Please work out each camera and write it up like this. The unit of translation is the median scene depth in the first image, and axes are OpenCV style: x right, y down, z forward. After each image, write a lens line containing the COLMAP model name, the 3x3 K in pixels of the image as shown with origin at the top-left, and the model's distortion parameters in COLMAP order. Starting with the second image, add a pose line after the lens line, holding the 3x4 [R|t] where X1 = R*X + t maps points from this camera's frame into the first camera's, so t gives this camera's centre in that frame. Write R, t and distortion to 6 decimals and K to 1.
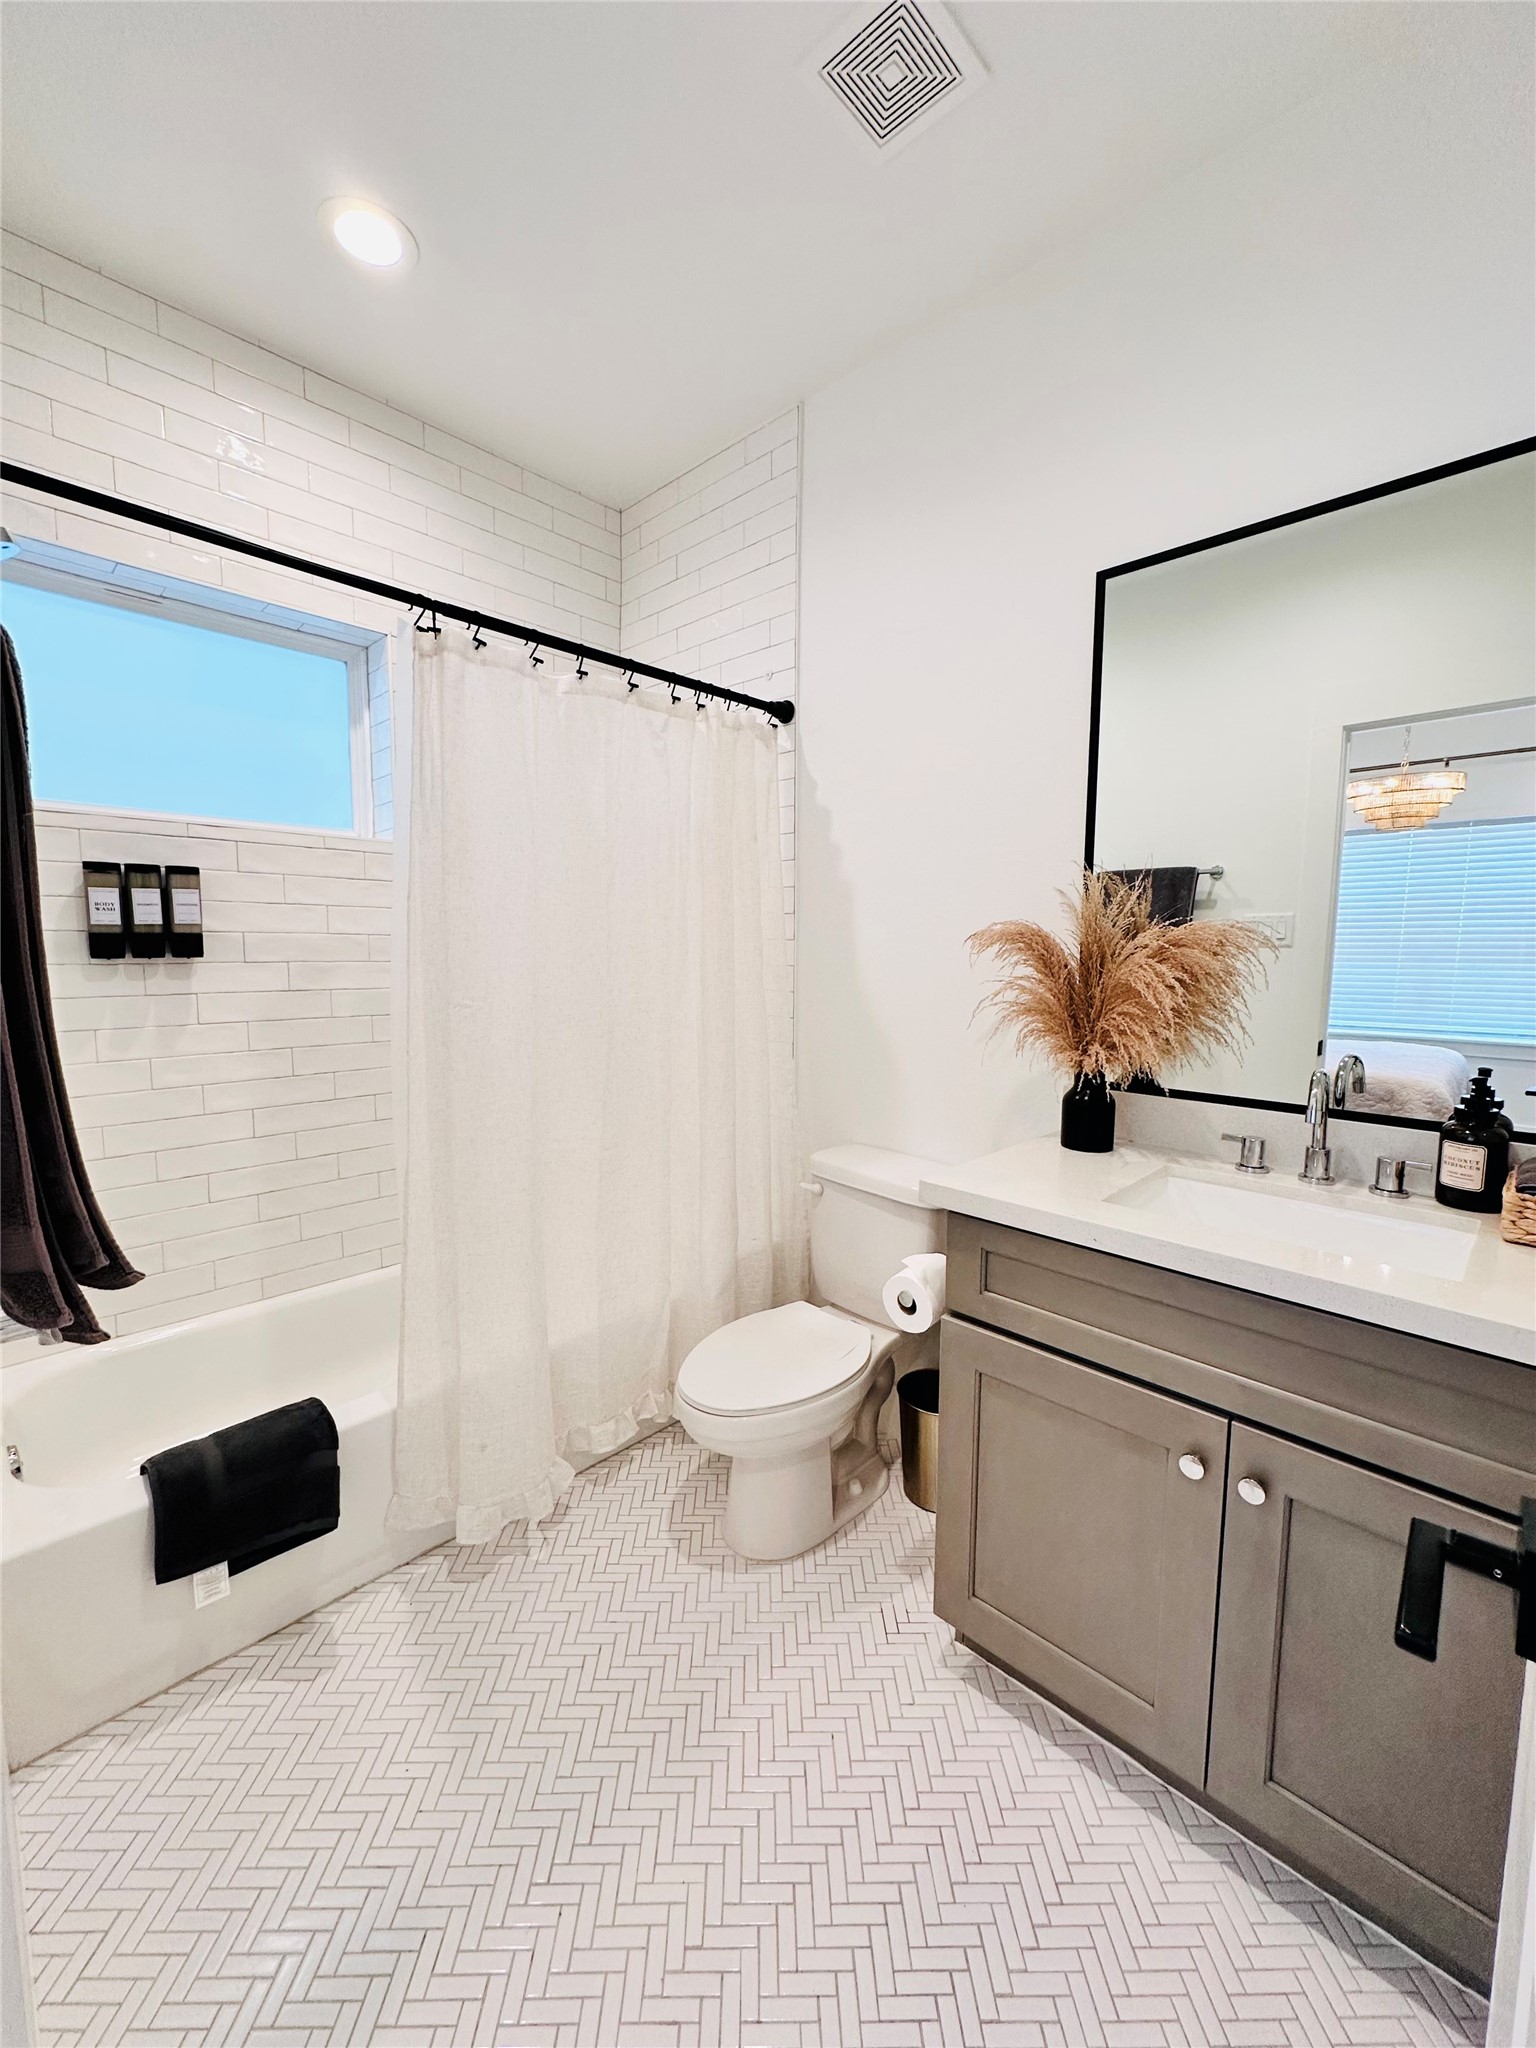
lens RADIAL K [[817.0, 0, 773.8], [0, 817.0, 1024.1], [0, 0, 1]] dist [-0.002314, 0.000913]
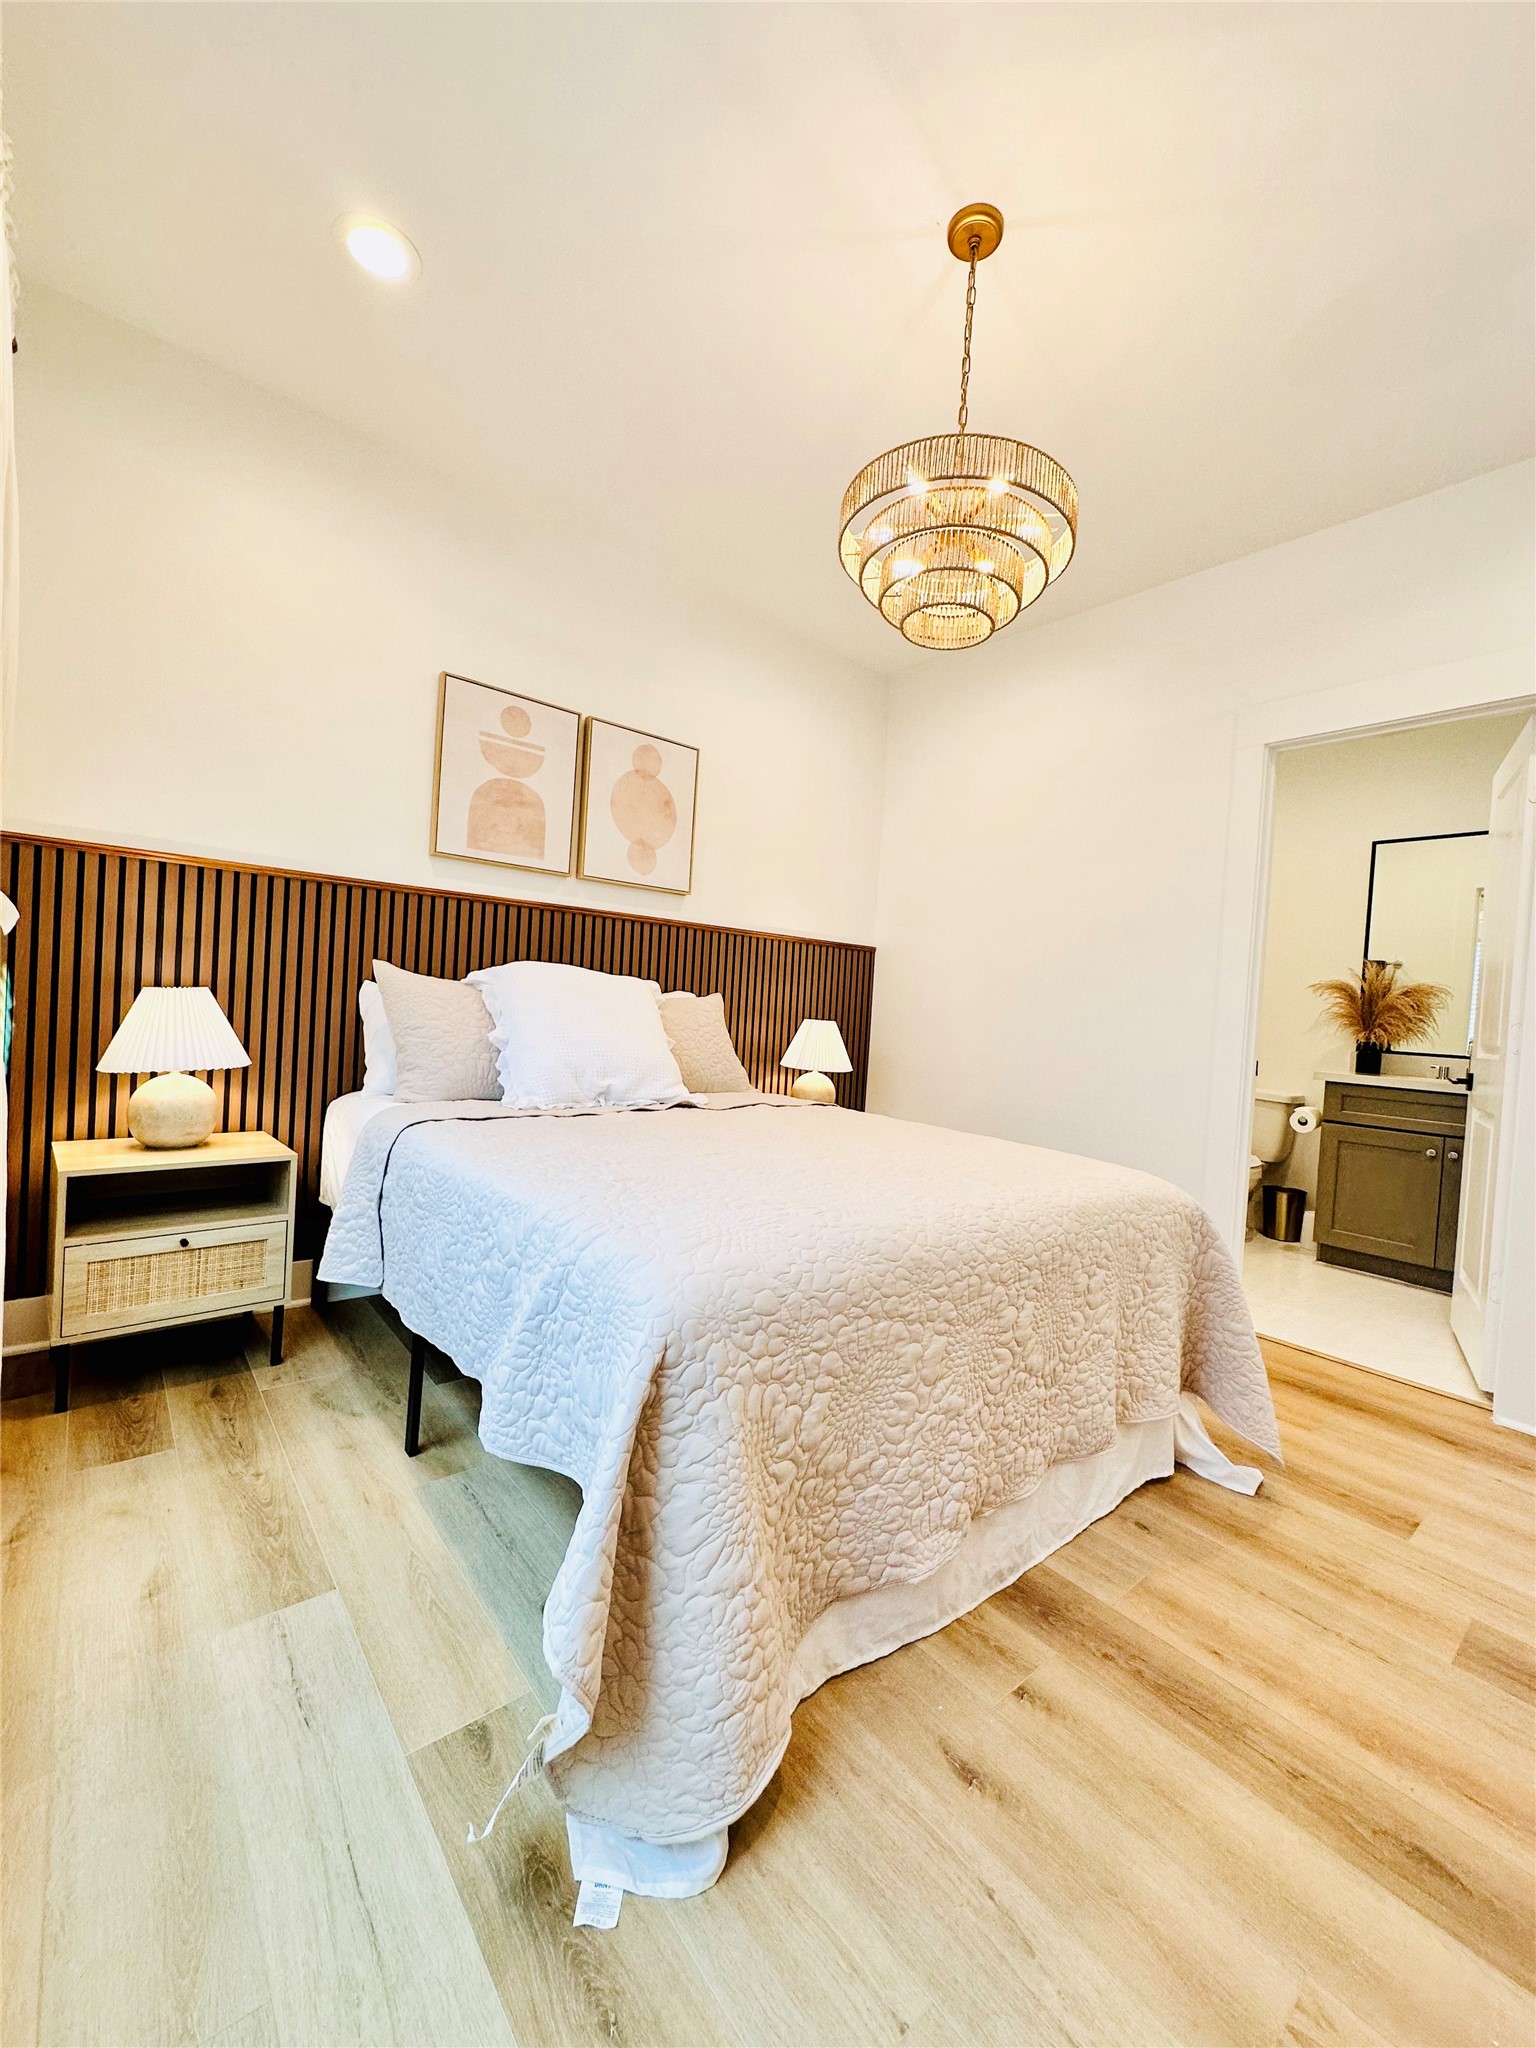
lens RADIAL K [[817.0, 0, 773.8], [0, 817.0, 1024.1], [0, 0, 1]] dist [-0.002314, 0.000913]
pose [[0.993499, 0.056697, -0.098715, -1.134209], [-0.064534, 0.994855, -0.078094, 0.306702], [0.093779, 0.083957, 0.992047, -1.579954]]
